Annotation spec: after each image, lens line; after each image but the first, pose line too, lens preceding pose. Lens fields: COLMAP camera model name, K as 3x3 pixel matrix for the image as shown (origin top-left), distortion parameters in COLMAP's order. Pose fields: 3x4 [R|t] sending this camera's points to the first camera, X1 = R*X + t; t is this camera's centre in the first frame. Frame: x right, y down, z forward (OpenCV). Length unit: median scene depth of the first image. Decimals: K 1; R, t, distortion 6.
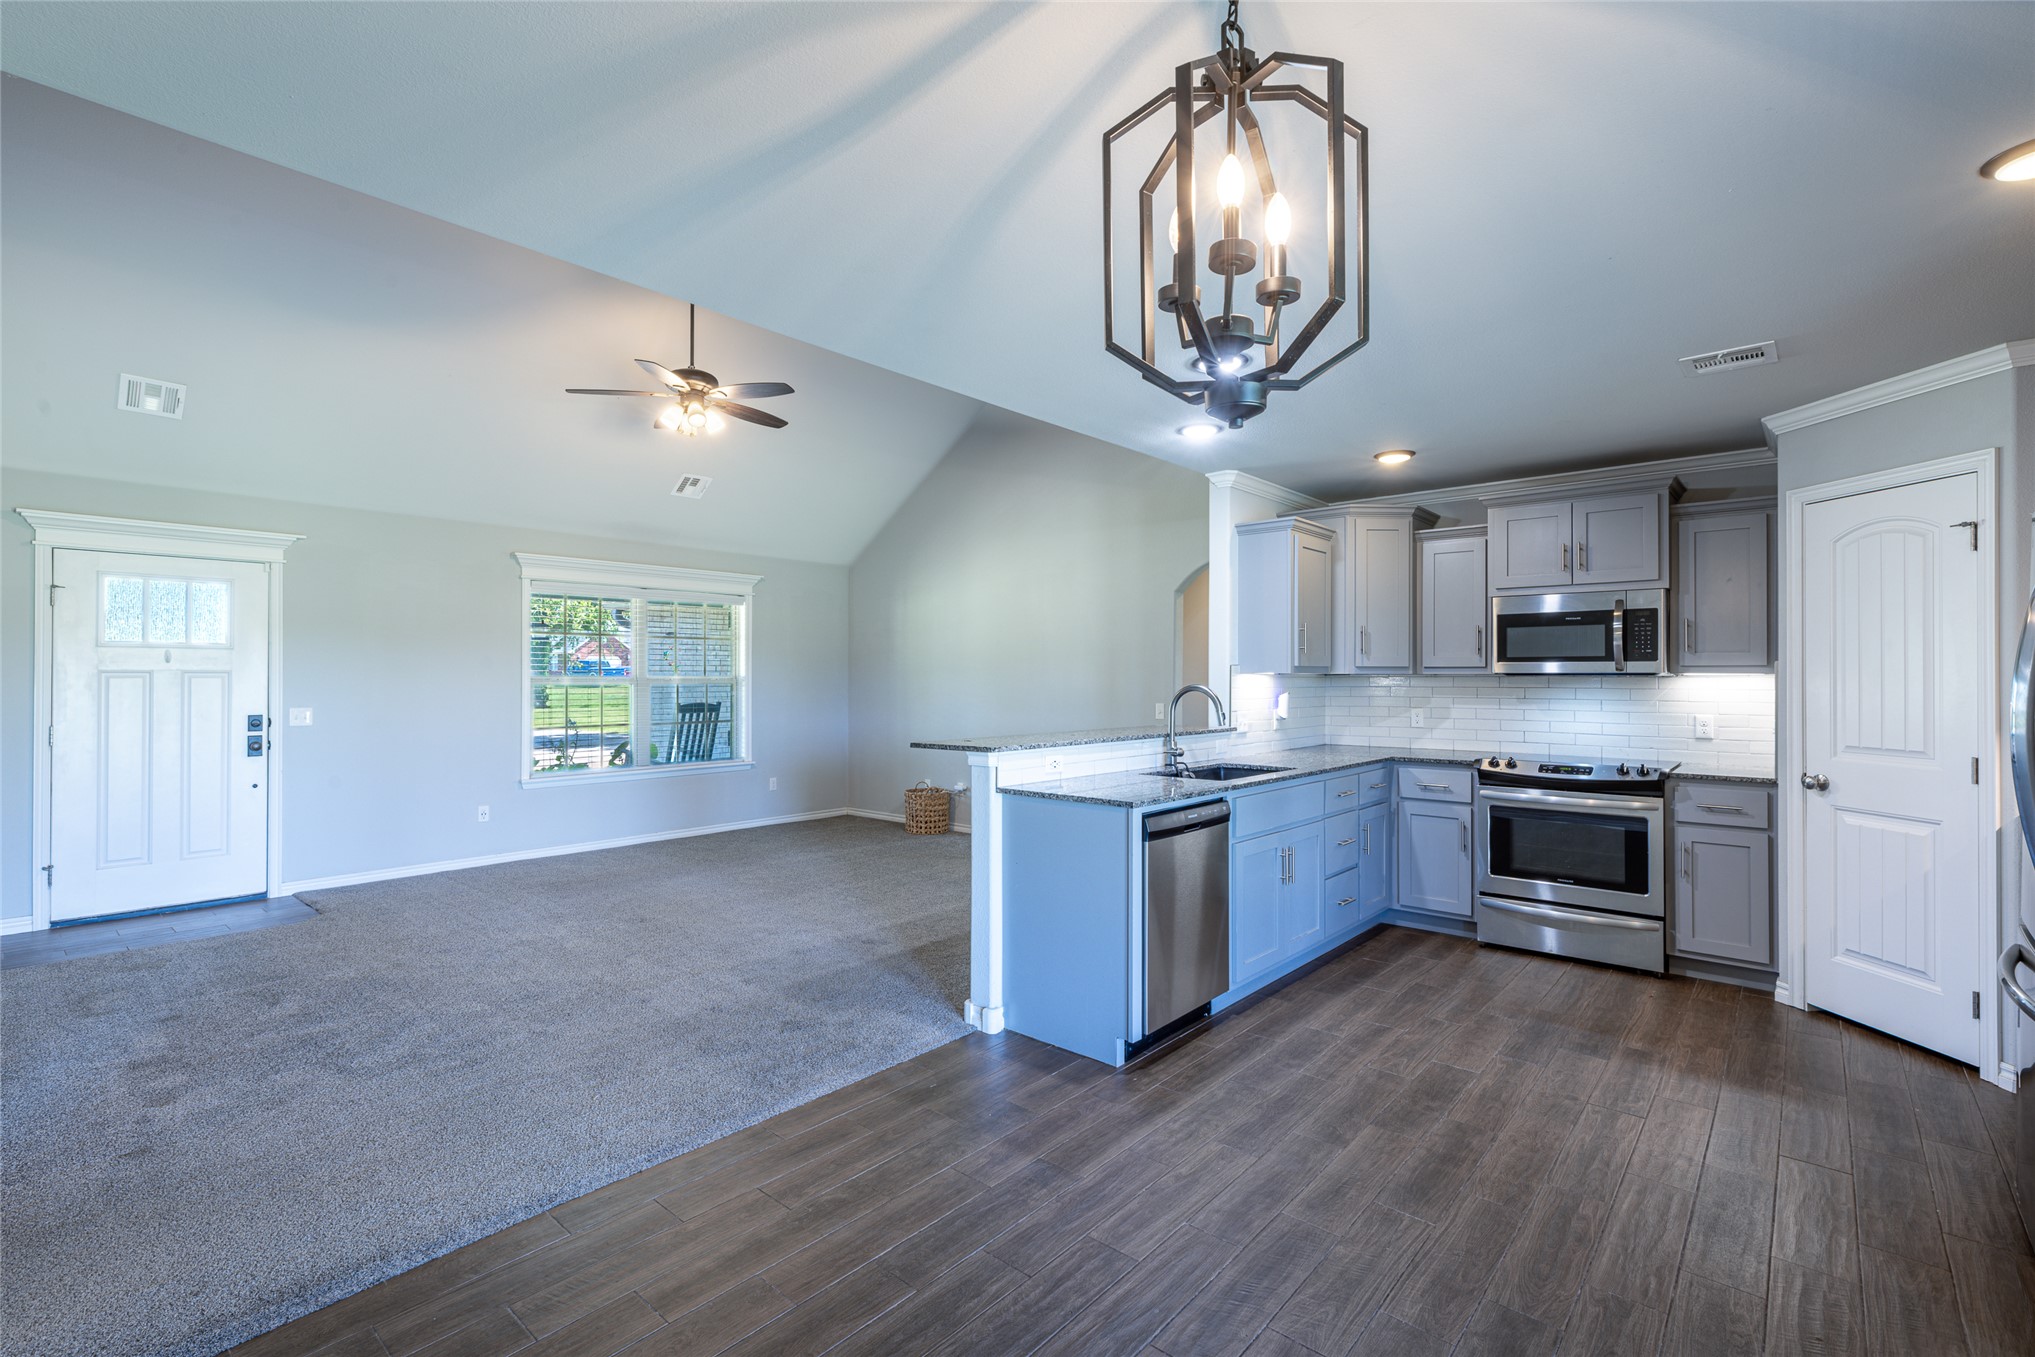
lens RADIAL K [[907.9, 0, 1019.3], [0, 907.9, 668.9], [0, 0, 1]] dist [0.005386, -0.000664]
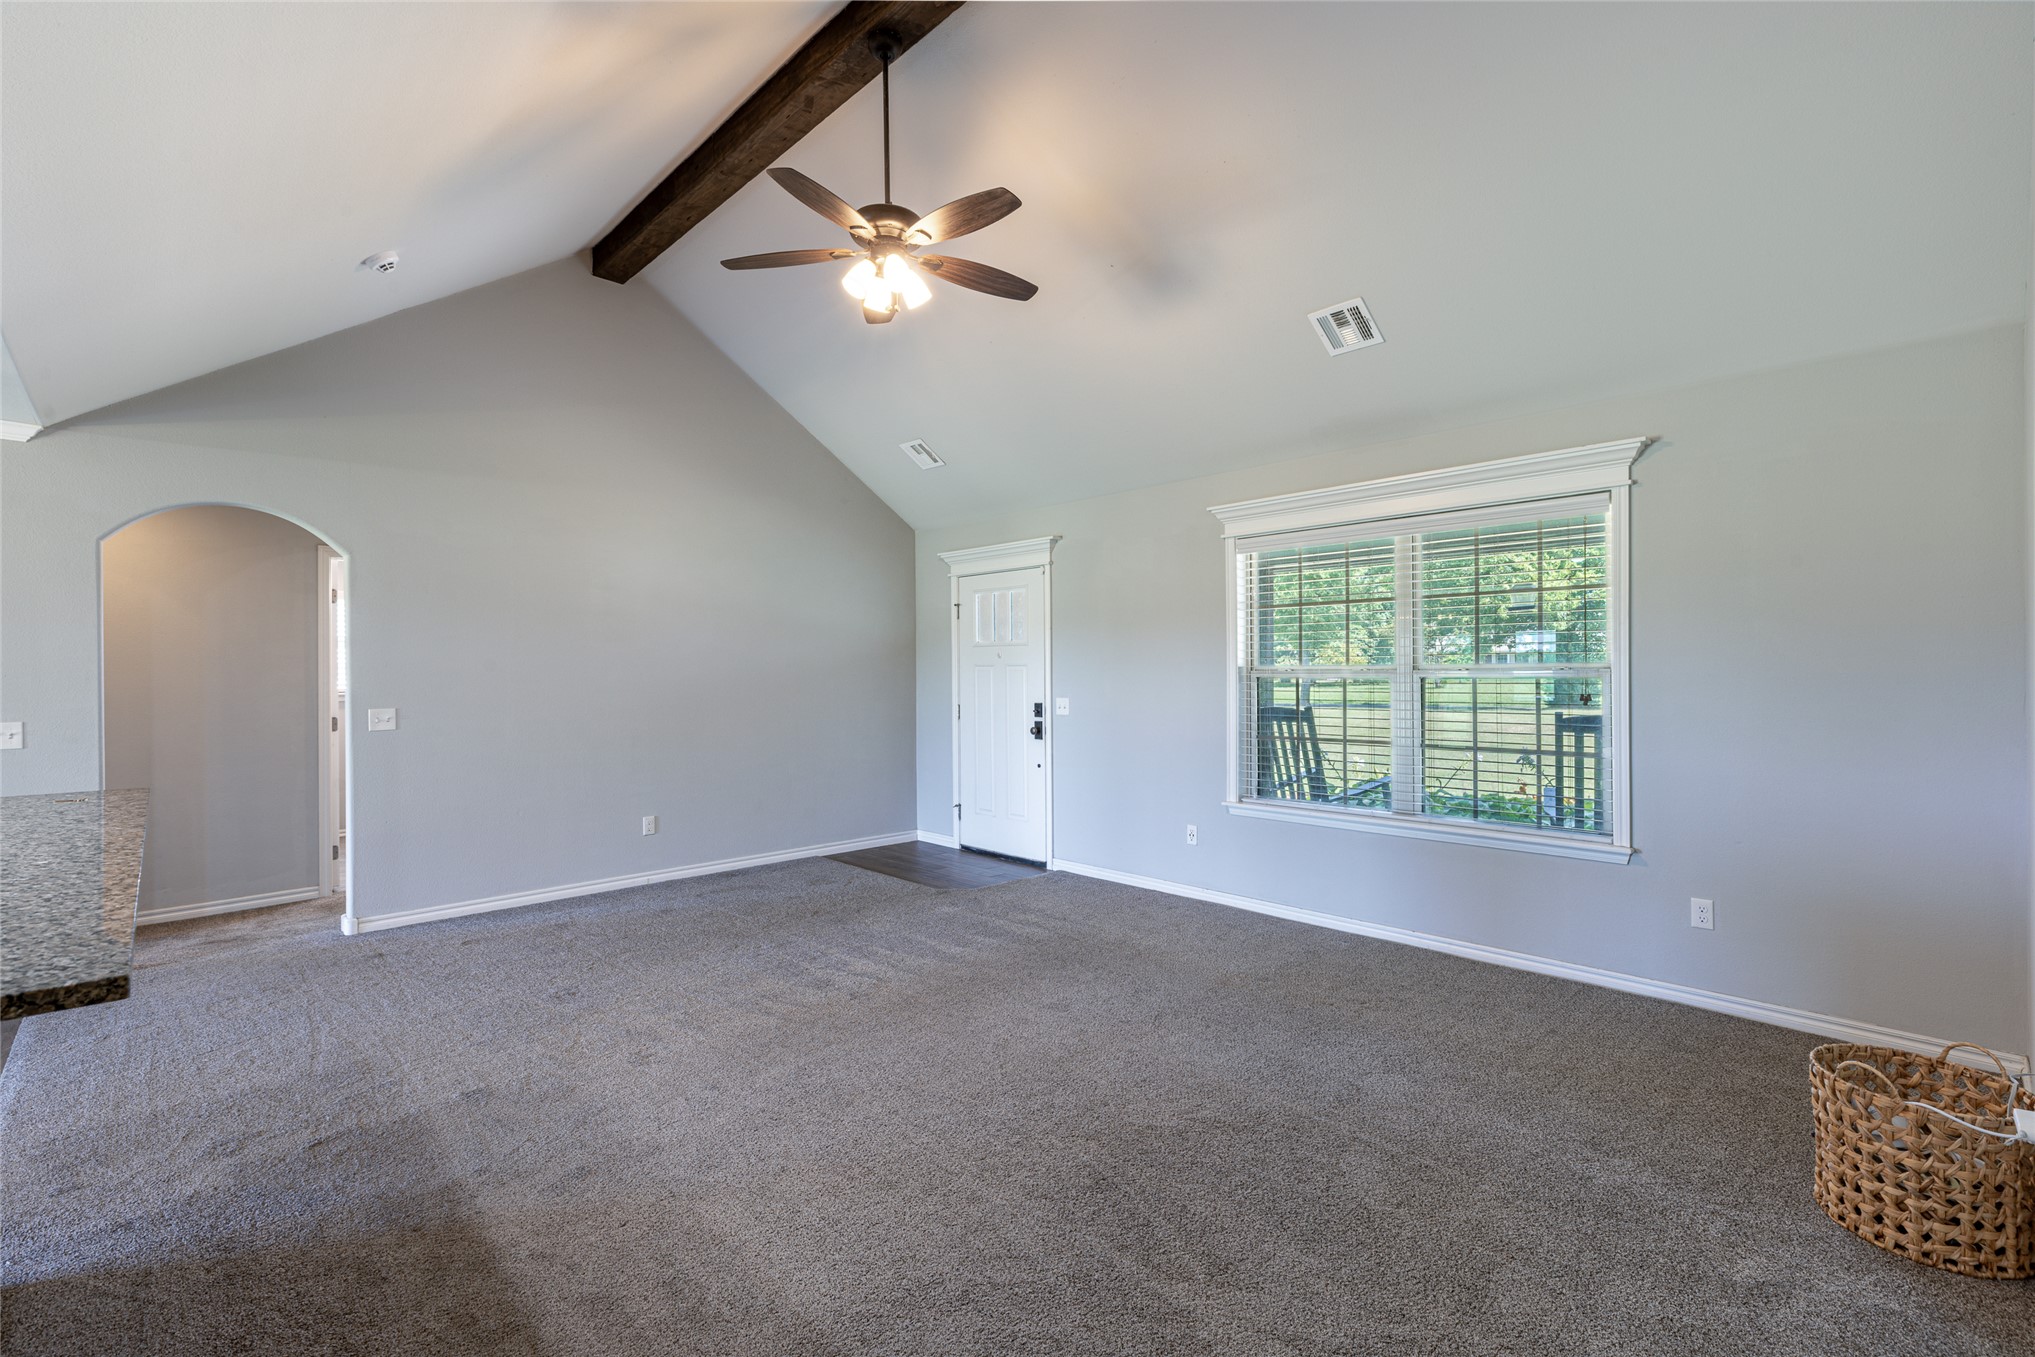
lens RADIAL K [[907.9, 0, 1001.0], [0, 907.9, 662.5], [0, 0, 1]] dist [0.005386, -0.000664]
pose [[-0.112367, -0.000308, -0.993667, 0.361496], [0.025229, 0.999677, -0.003163, 0.004104], [0.993346, -0.025424, -0.112323, 1.383071]]
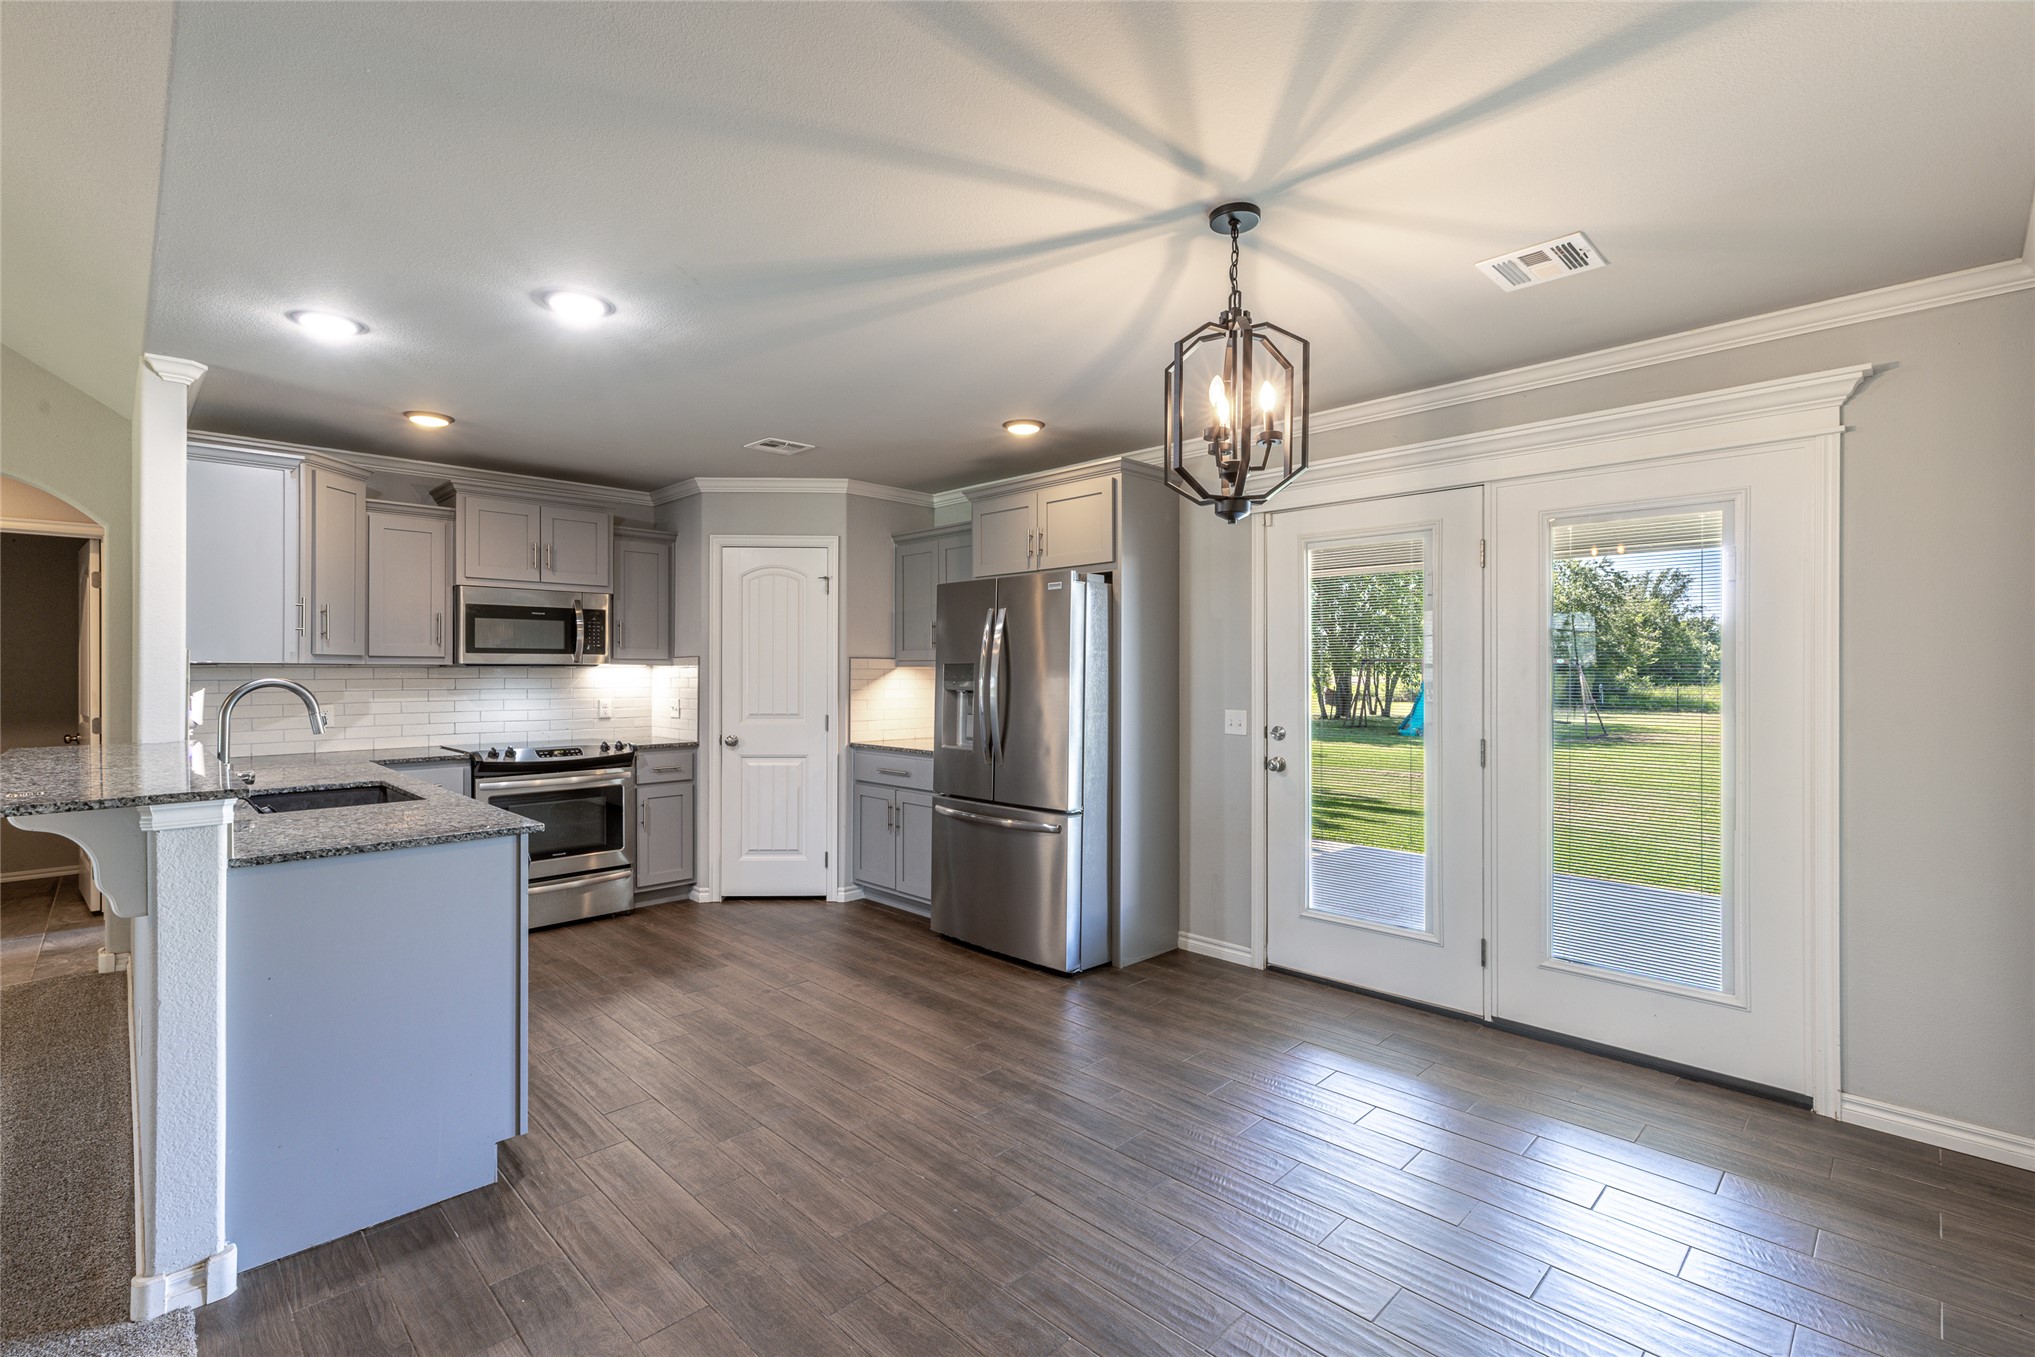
lens RADIAL K [[907.9, 0, 1014.5], [0, 907.9, 670.5], [0, 0, 1]] dist [0.005386, -0.000664]
pose [[0.074229, -0.000615, 0.997241, -0.440615], [-0.009286, 0.999956, 0.001308, 0.005858], [-0.997198, -0.009358, 0.074220, 0.371298]]
